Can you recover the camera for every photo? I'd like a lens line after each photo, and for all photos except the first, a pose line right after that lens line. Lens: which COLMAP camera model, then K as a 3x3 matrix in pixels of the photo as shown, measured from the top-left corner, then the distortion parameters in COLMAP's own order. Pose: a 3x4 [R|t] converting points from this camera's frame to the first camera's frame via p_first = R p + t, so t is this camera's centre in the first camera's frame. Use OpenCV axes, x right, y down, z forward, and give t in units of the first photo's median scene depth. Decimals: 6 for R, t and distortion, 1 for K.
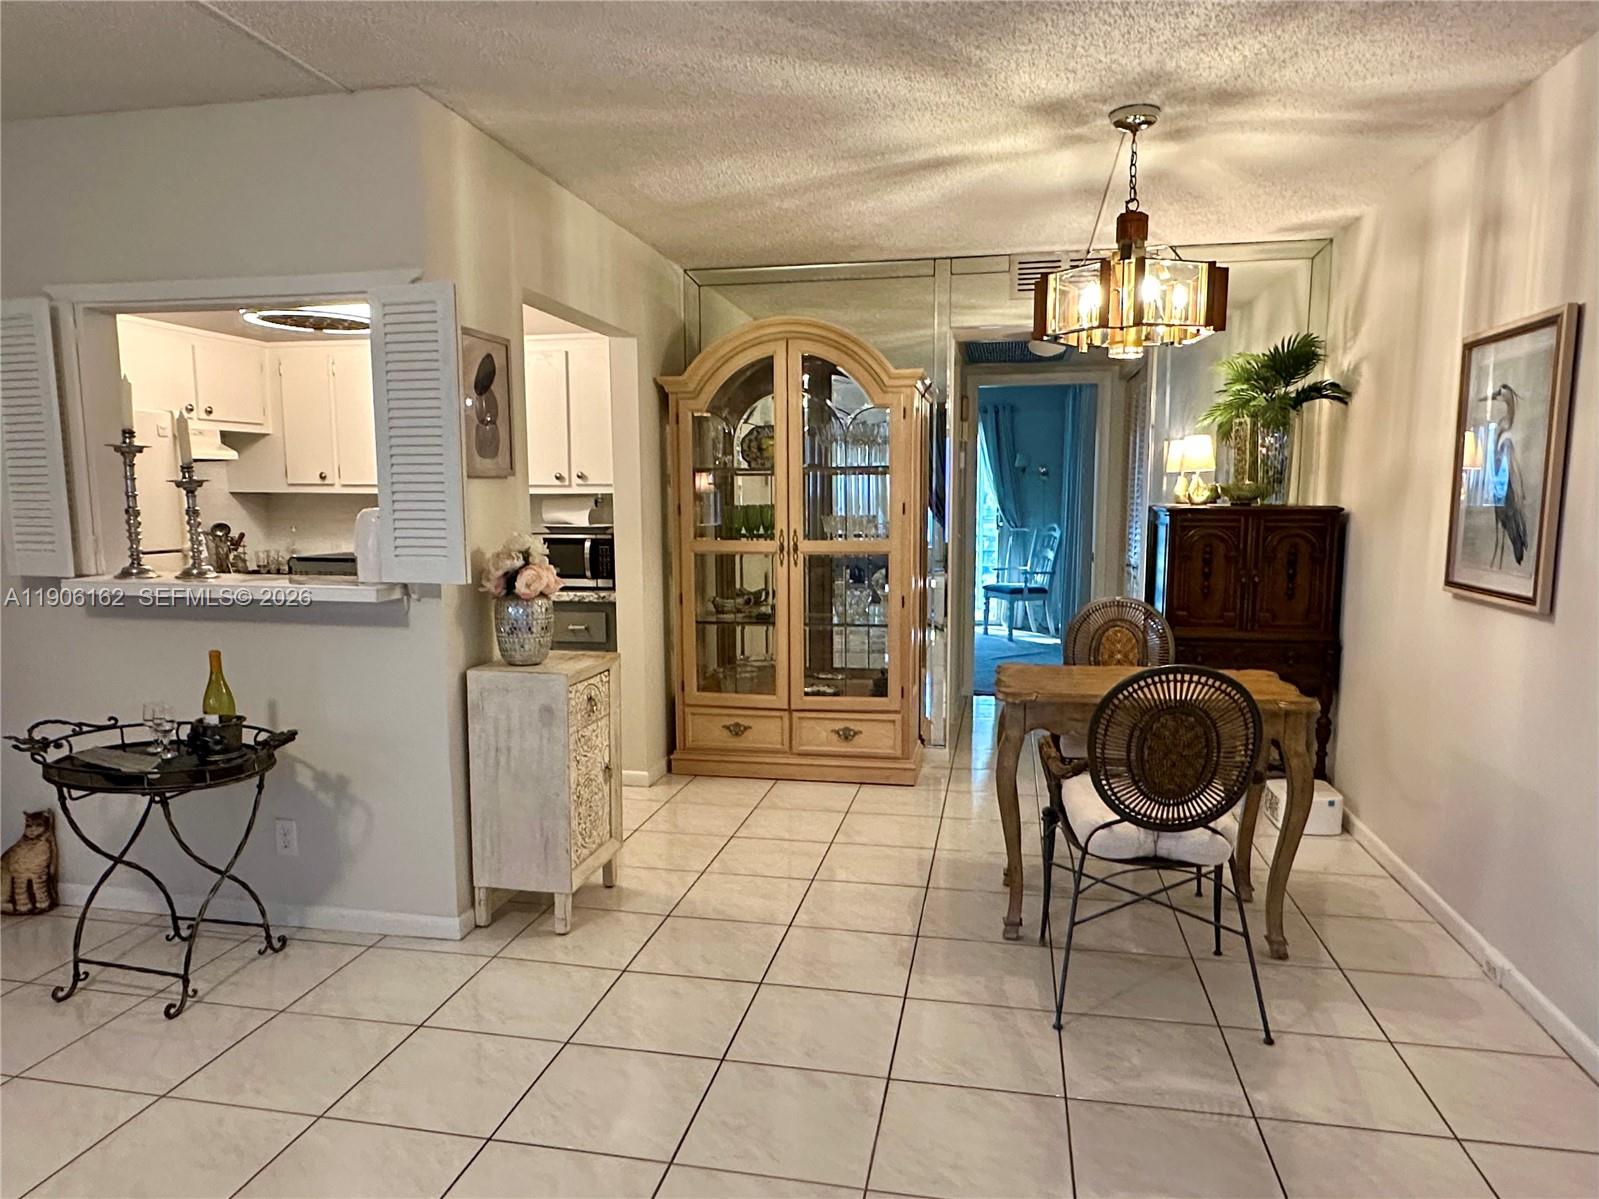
lens RADIAL K [[1055.3, 0, 797.2], [0, 1055.3, 615.9], [0, 0, 1]] dist [0.003361, 0.004140]
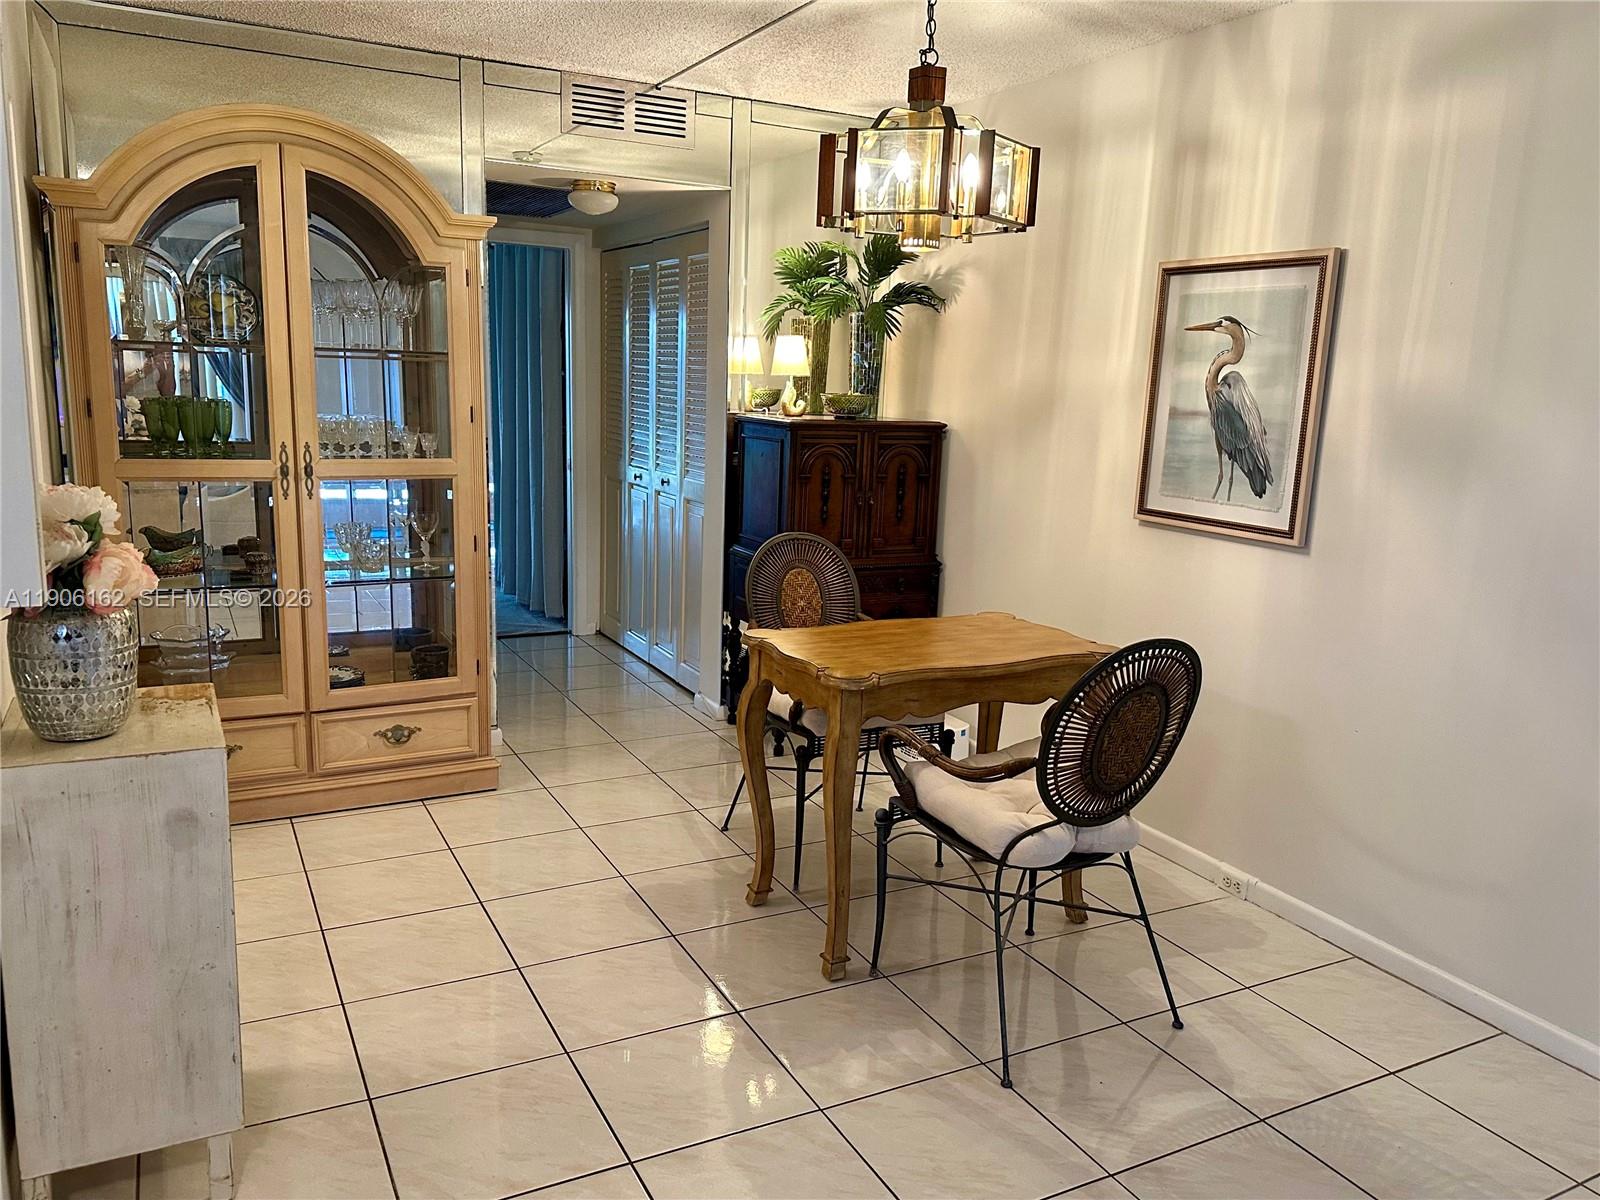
lens RADIAL K [[1180.6, 0, 800.0], [0, 1180.6, 600.0], [0, 0, 1]] dist [0.067372, -0.078804]
pose [[0.776055, -0.084272, 0.625009, -0.268871], [0.033910, 0.995174, 0.092078, -0.048107], [-0.629753, -0.050264, 0.775168, 0.252964]]
